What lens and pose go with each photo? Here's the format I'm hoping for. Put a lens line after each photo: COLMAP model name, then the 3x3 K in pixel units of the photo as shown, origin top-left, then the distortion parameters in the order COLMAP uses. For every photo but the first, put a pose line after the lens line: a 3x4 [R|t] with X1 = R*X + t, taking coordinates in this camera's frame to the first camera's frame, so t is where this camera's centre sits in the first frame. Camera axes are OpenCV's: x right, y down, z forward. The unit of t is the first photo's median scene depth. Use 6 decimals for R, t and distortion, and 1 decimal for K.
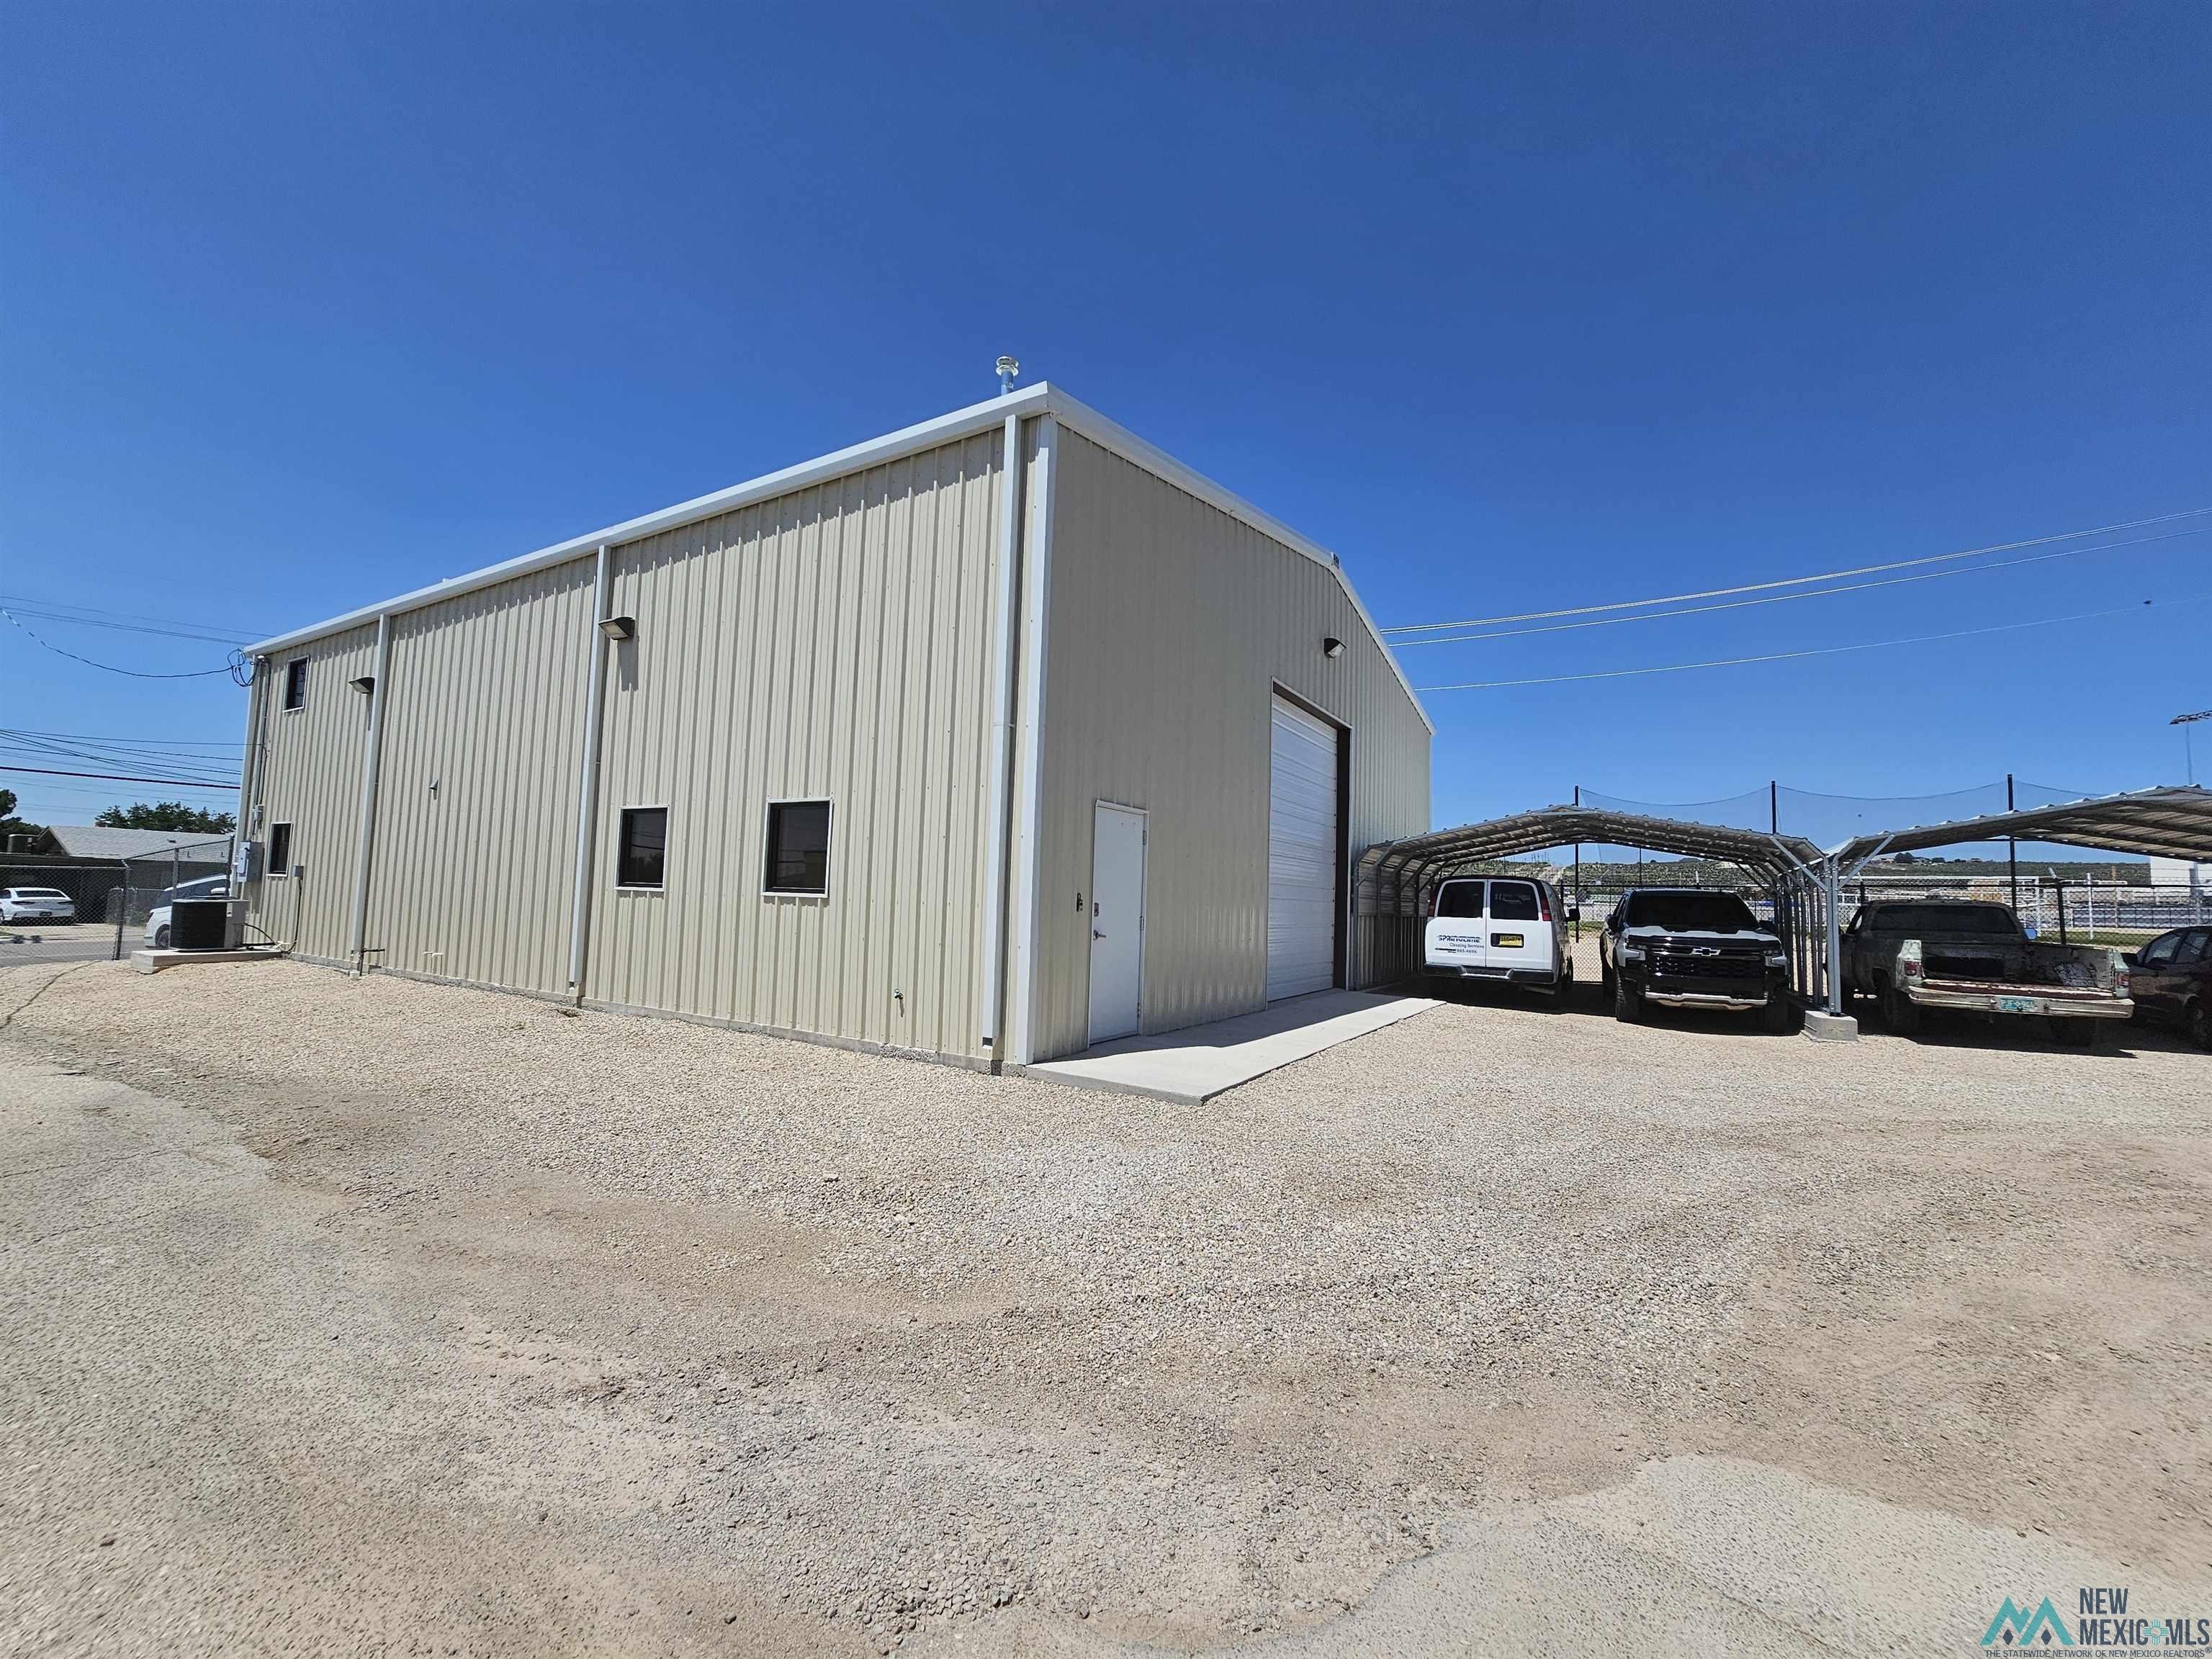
lens RADIAL K [[897.5, 0, 1103.3], [0, 897.5, 833.2], [0, 0, 1]] dist [-0.001952, 0.000082]
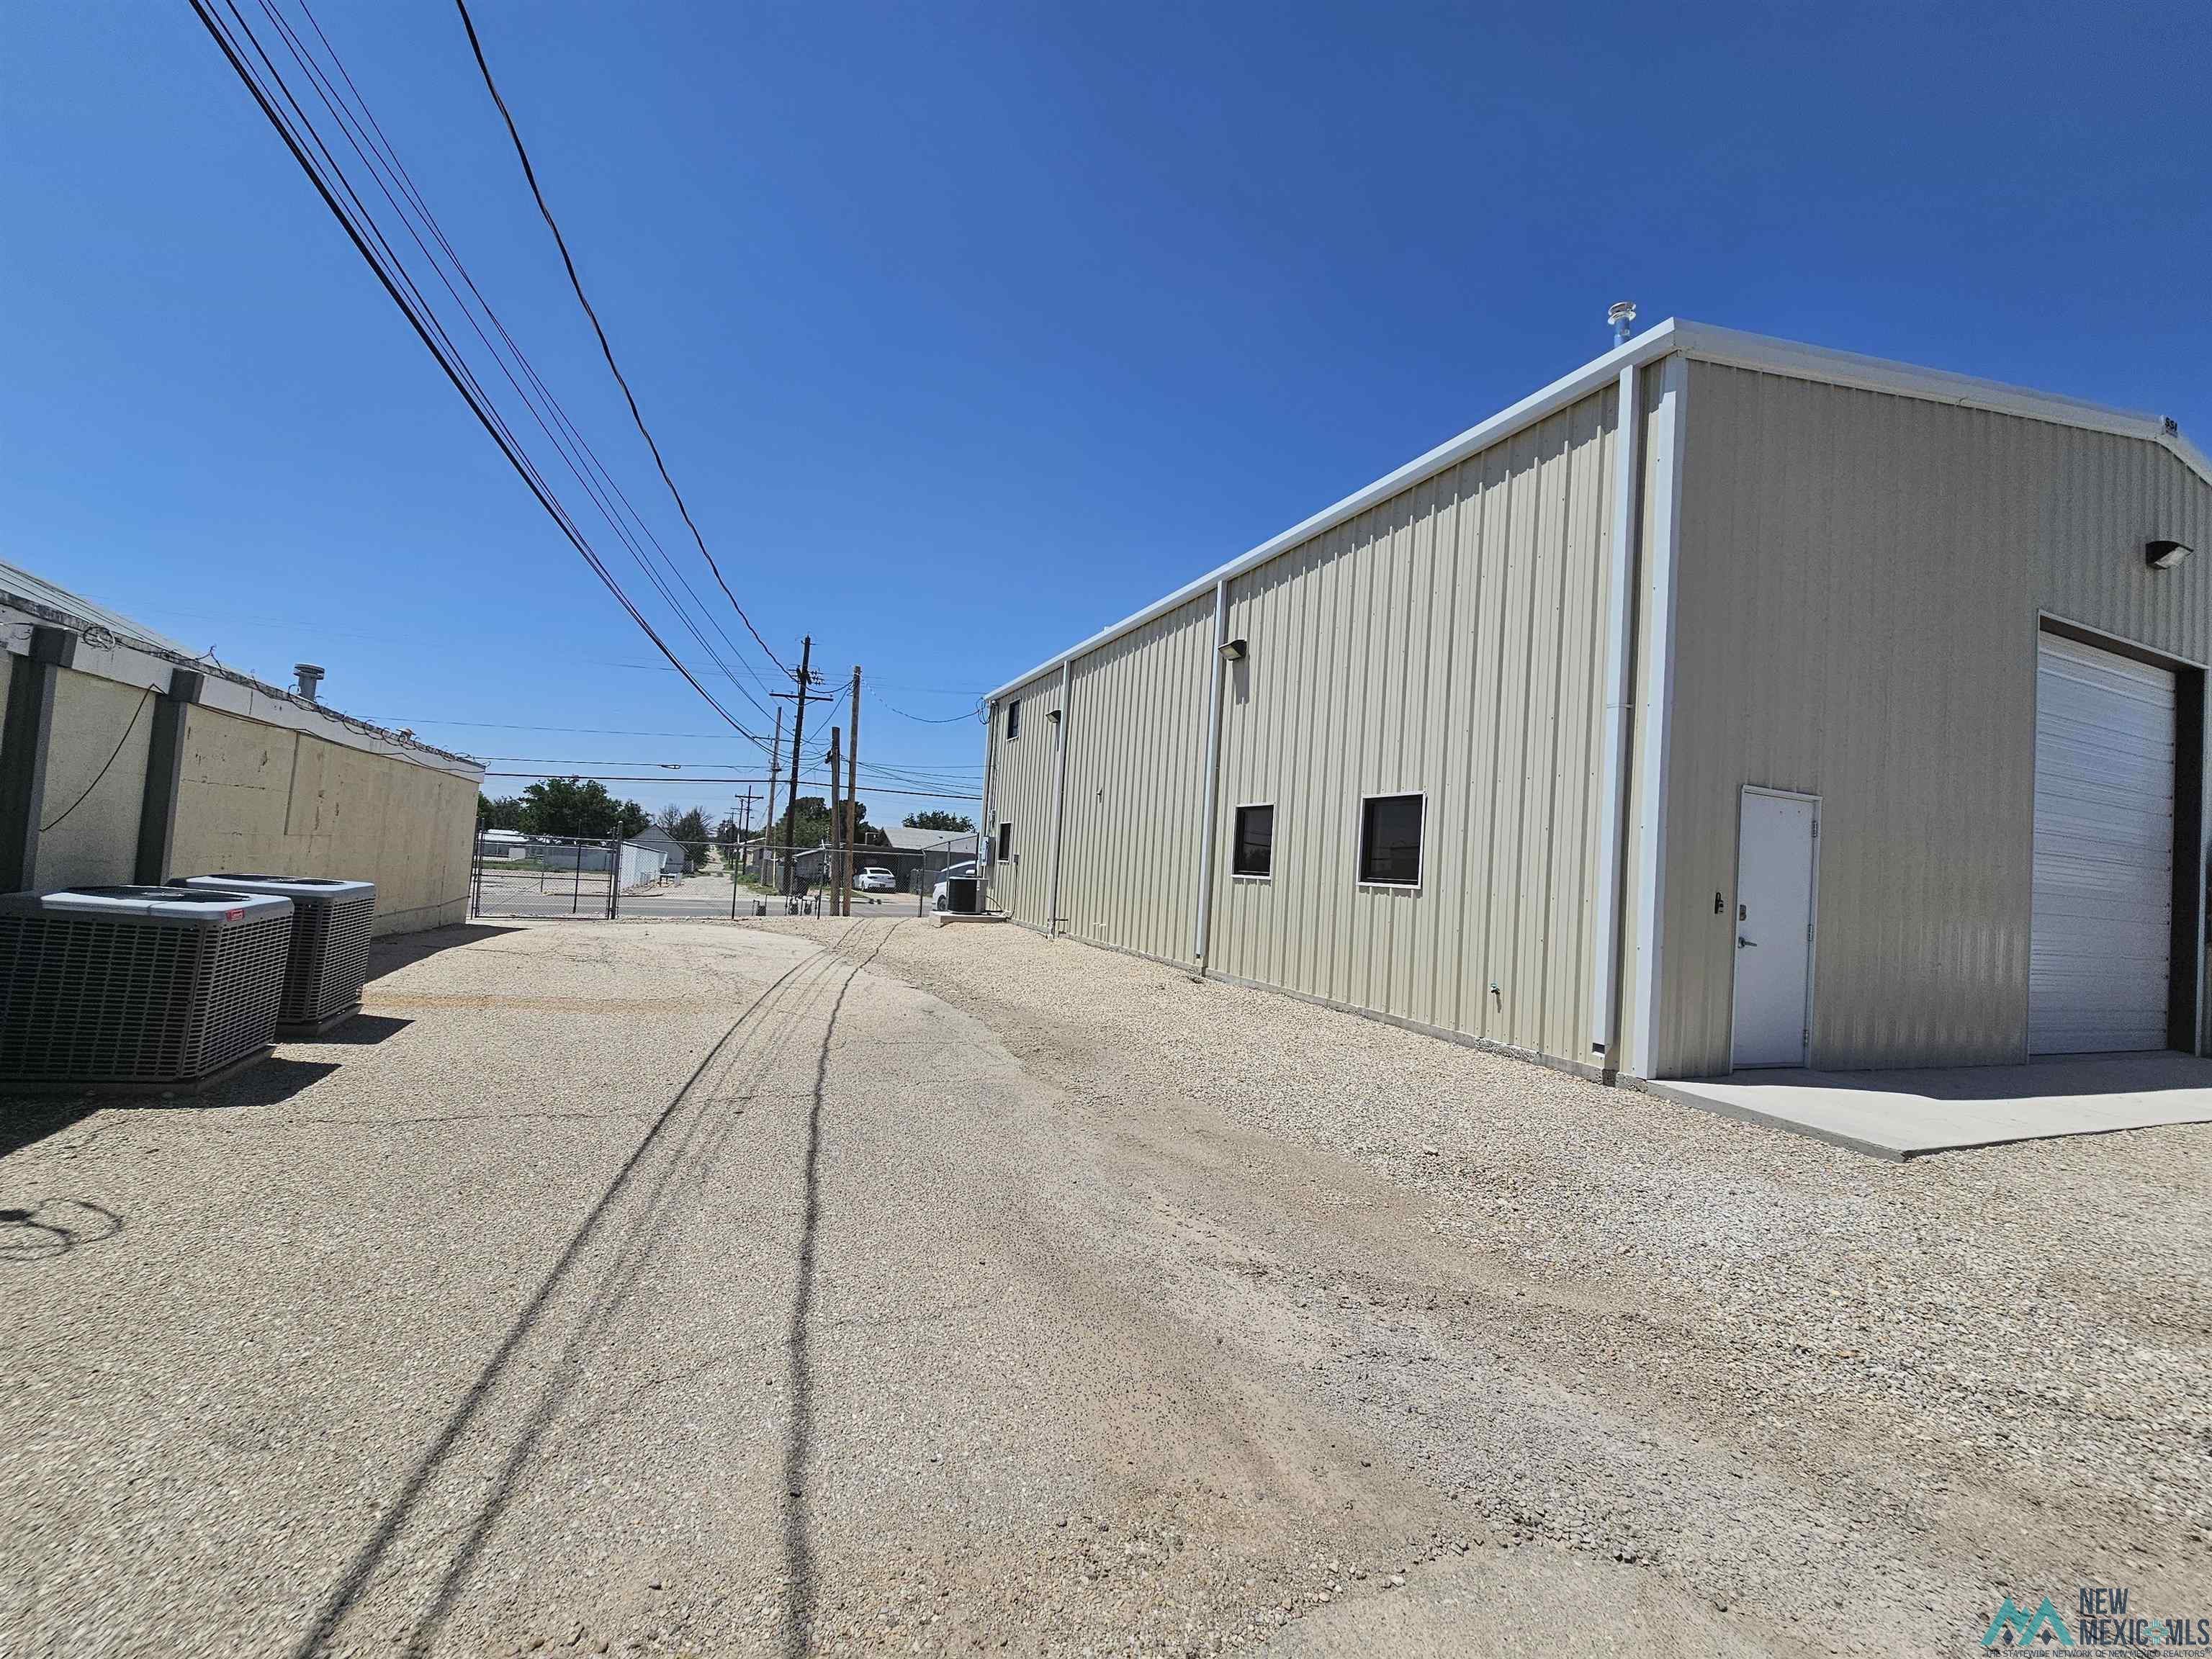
lens RADIAL K [[906.8, 0, 1093.4], [0, 906.8, 834.9], [0, 0, 1]] dist [-0.001301, -0.000190]
pose [[0.807189, 0.000012, -0.590293, 0.003073], [0.002016, 0.999994, 0.002778, 0.007145], [0.590289, -0.003433, 0.807185, -0.065887]]
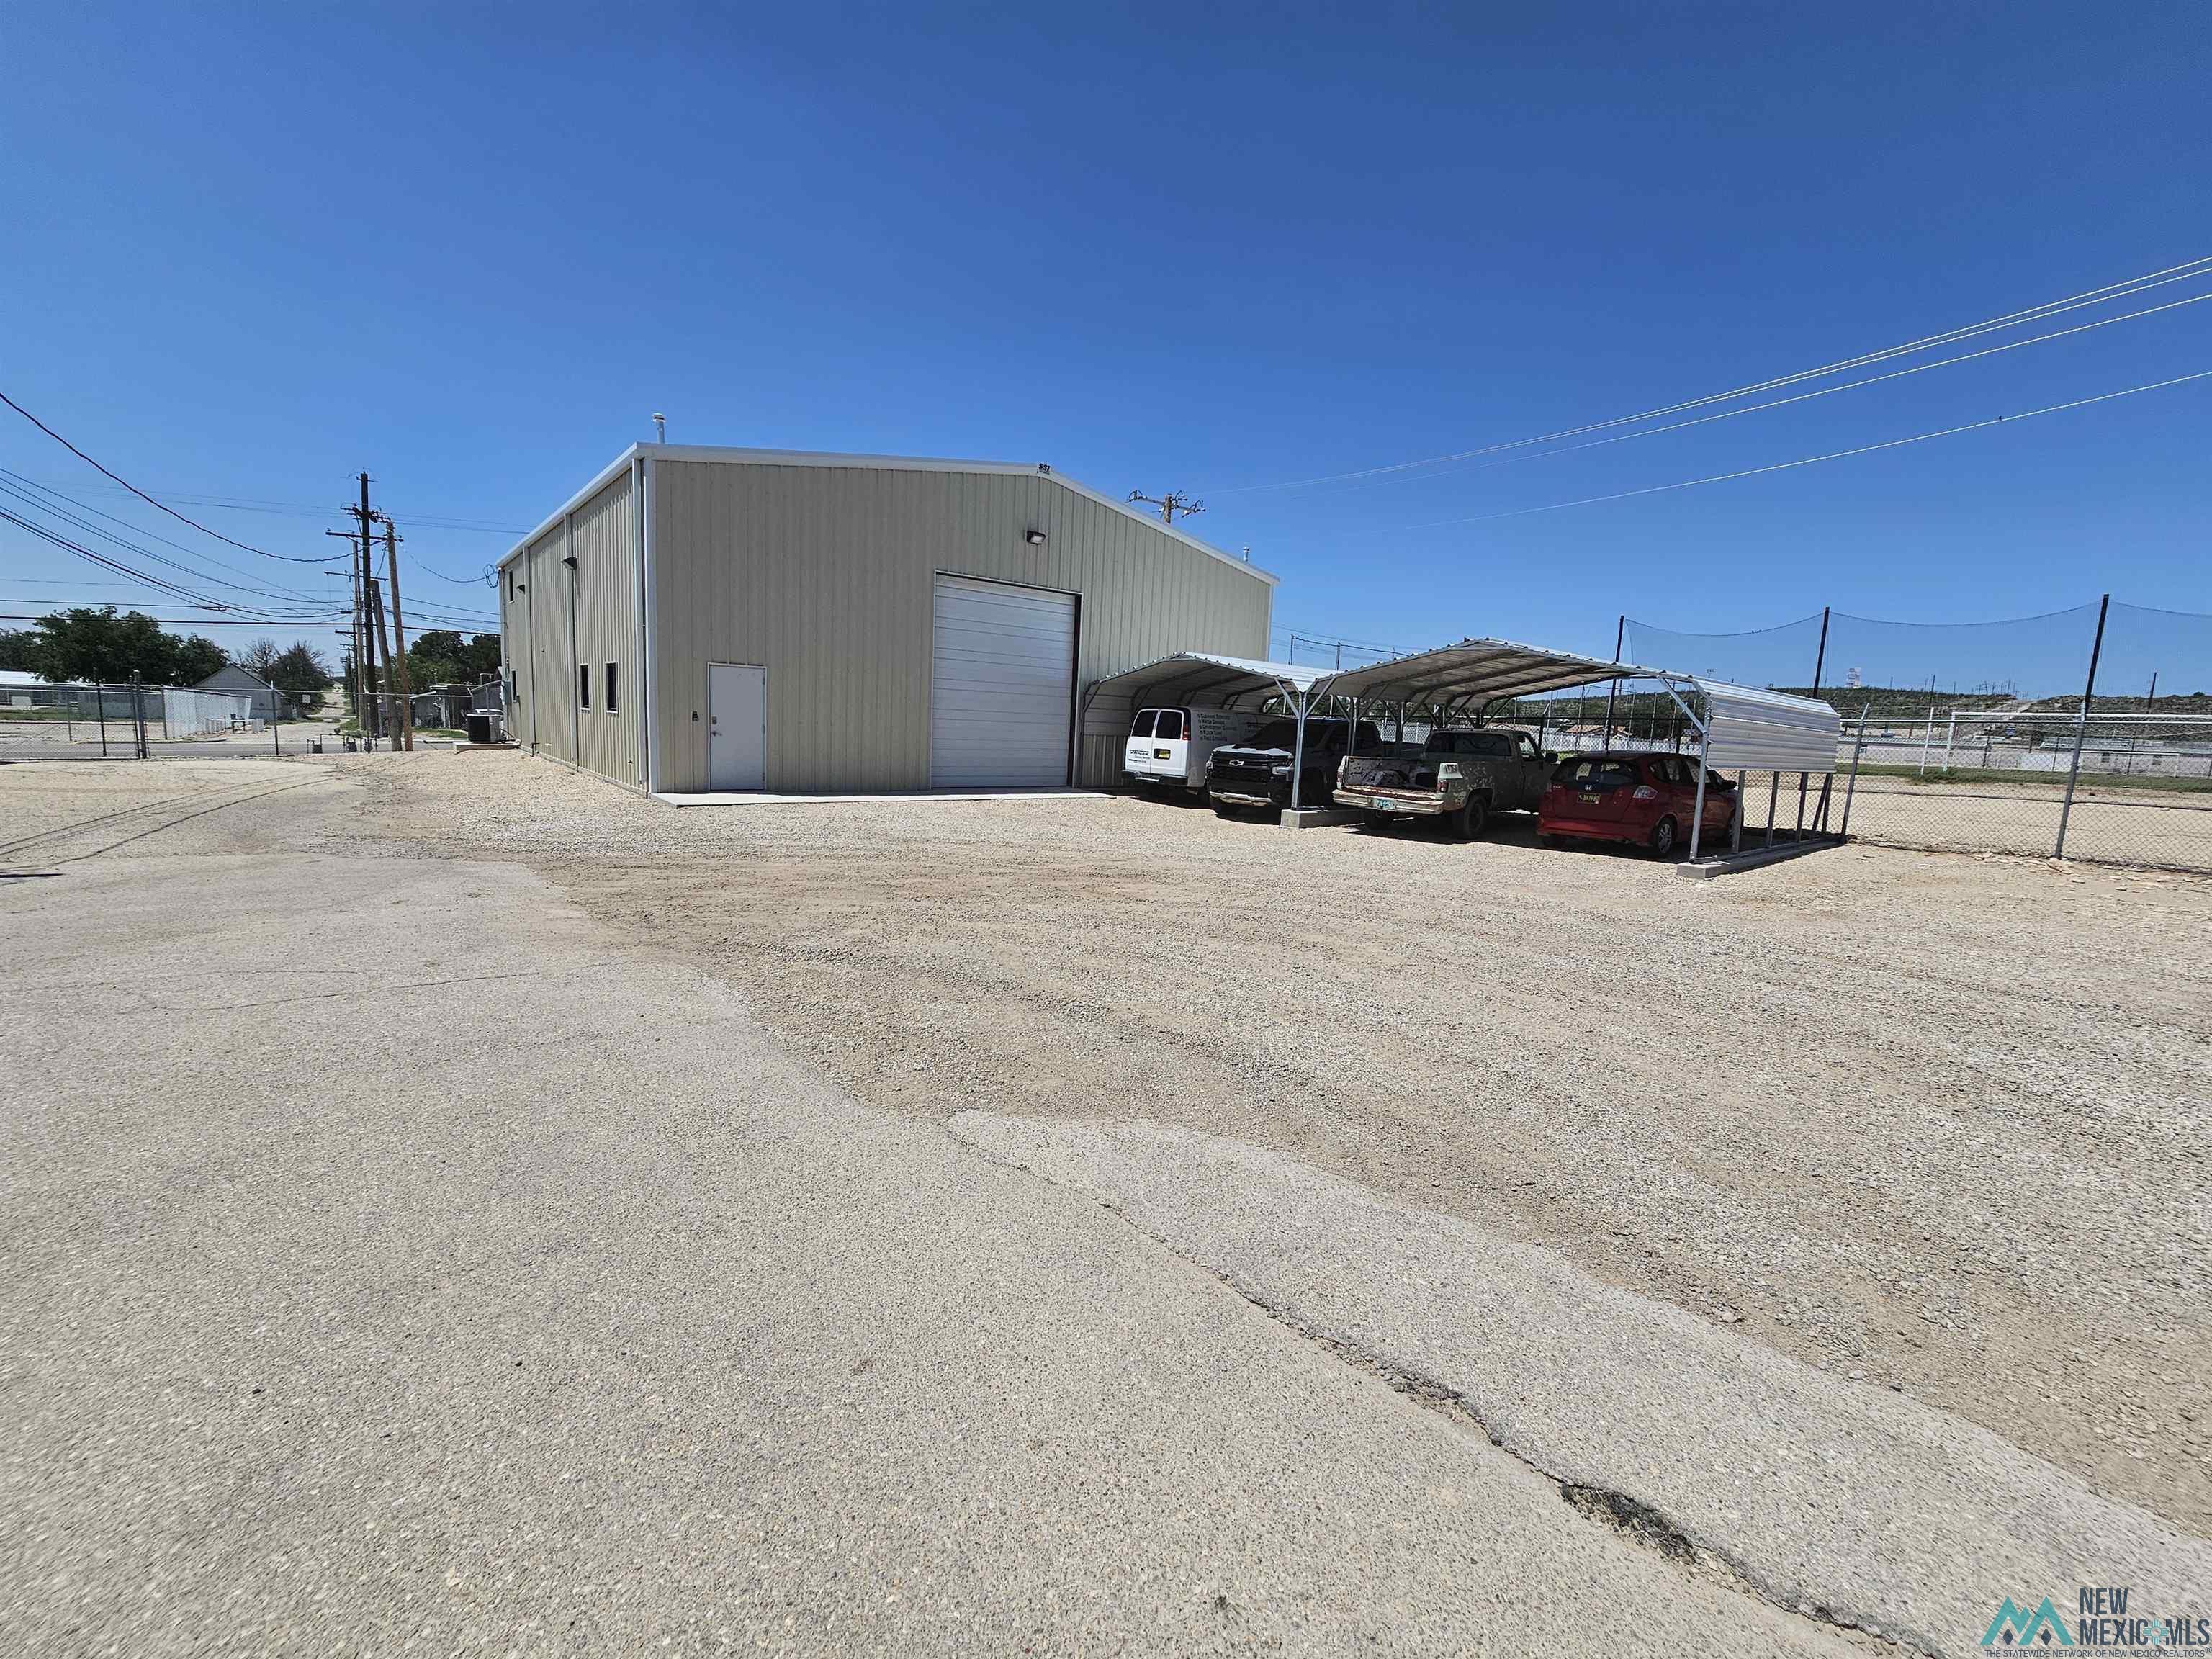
lens RADIAL K [[897.5, 0, 1103.3], [0, 897.5, 833.2], [0, 0, 1]] dist [-0.001952, 0.000082]
pose [[0.944358, 0.053185, -0.324592, 1.533724], [0.008208, 0.982723, 0.184899, -0.027514], [0.328818, -0.177275, 0.927606, -0.584845]]
